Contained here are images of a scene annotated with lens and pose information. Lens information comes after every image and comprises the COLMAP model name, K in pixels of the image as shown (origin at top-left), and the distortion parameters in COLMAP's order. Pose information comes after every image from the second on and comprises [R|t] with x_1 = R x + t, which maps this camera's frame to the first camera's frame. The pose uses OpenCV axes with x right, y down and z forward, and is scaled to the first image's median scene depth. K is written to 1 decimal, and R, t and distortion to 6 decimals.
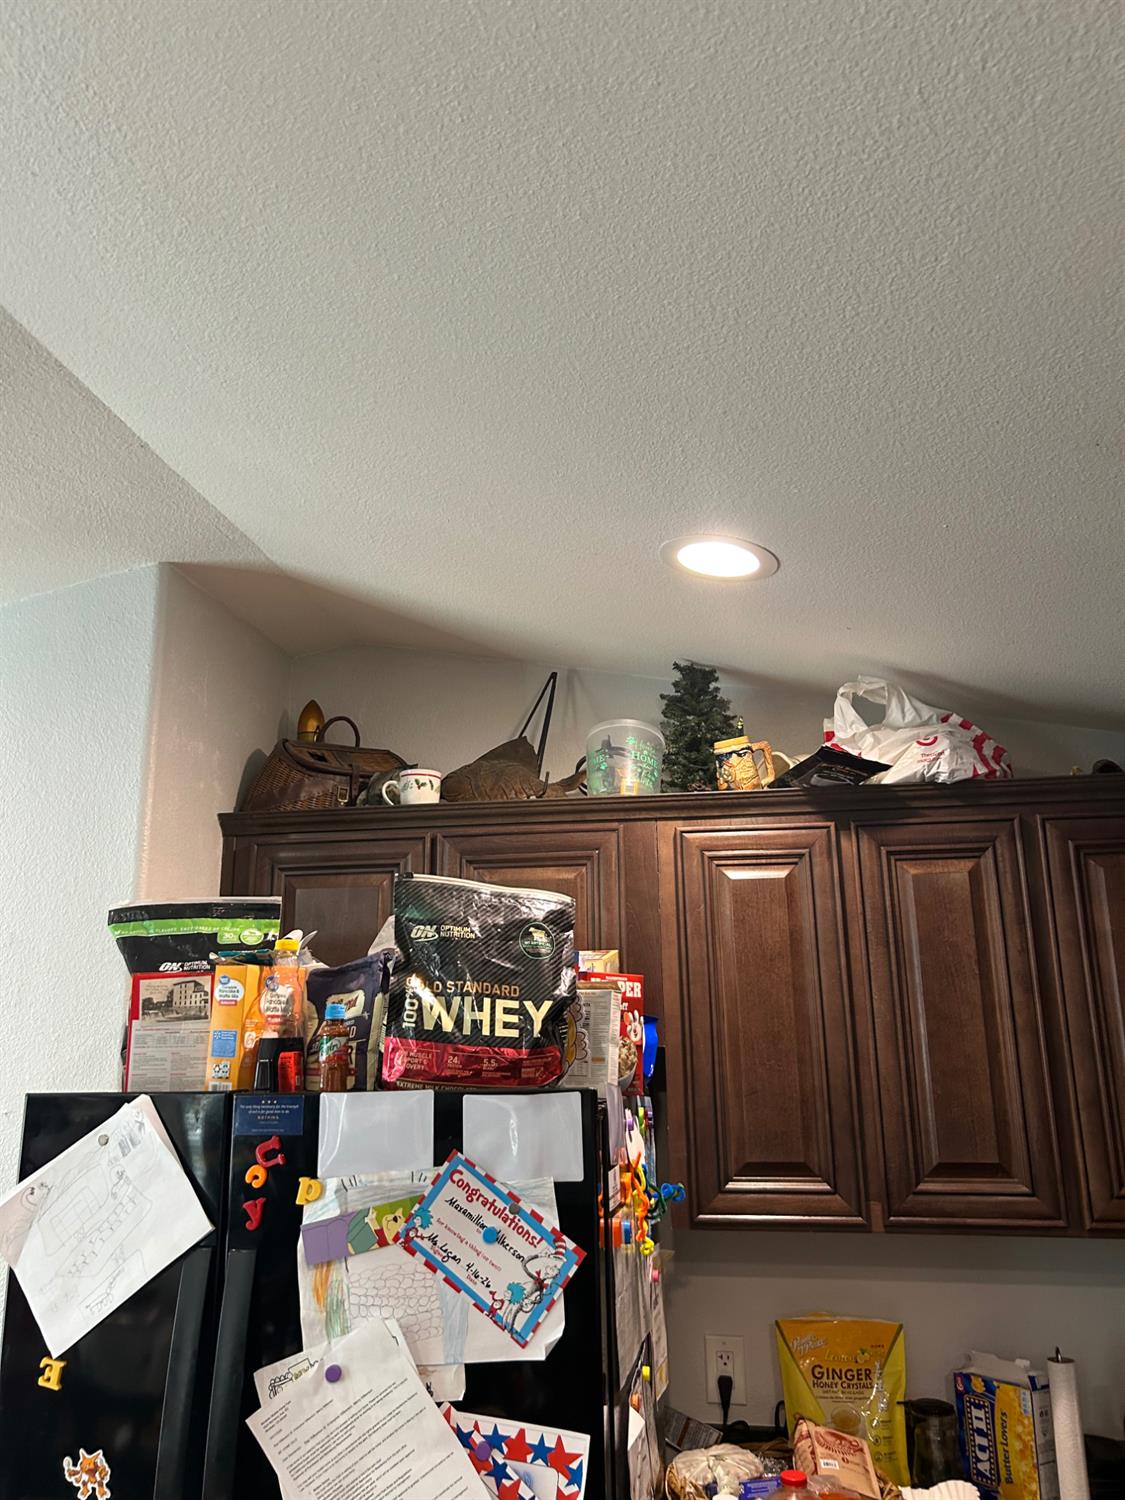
lens RADIAL K [[1139.1, 0, 560.9], [0, 1139.1, 735.6], [0, 0, 1]] dist [0.047531, -0.056192]
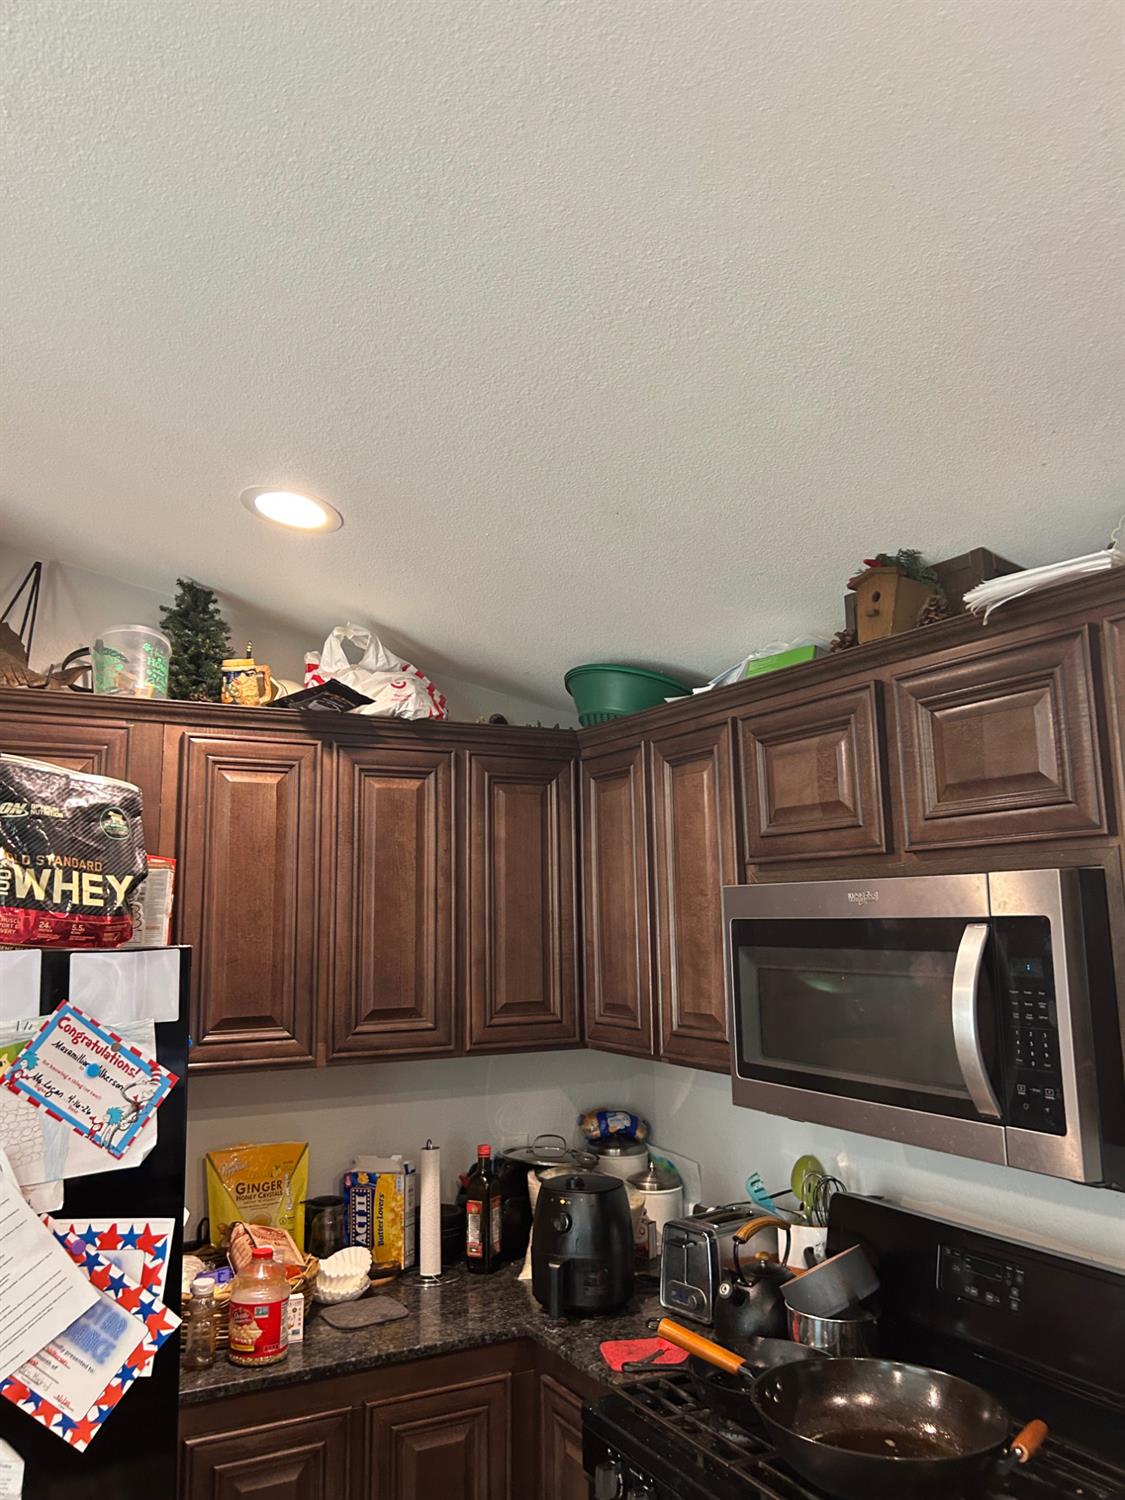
lens RADIAL K [[1139.1, 0, 556.8], [0, 1139.1, 750.2], [0, 0, 1]] dist [0.047531, -0.056192]
pose [[0.792511, 0.093687, 0.602619, -0.302855], [-0.143777, 0.988979, 0.035329, 0.007371], [-0.592668, -0.114641, 0.797247, -0.113954]]
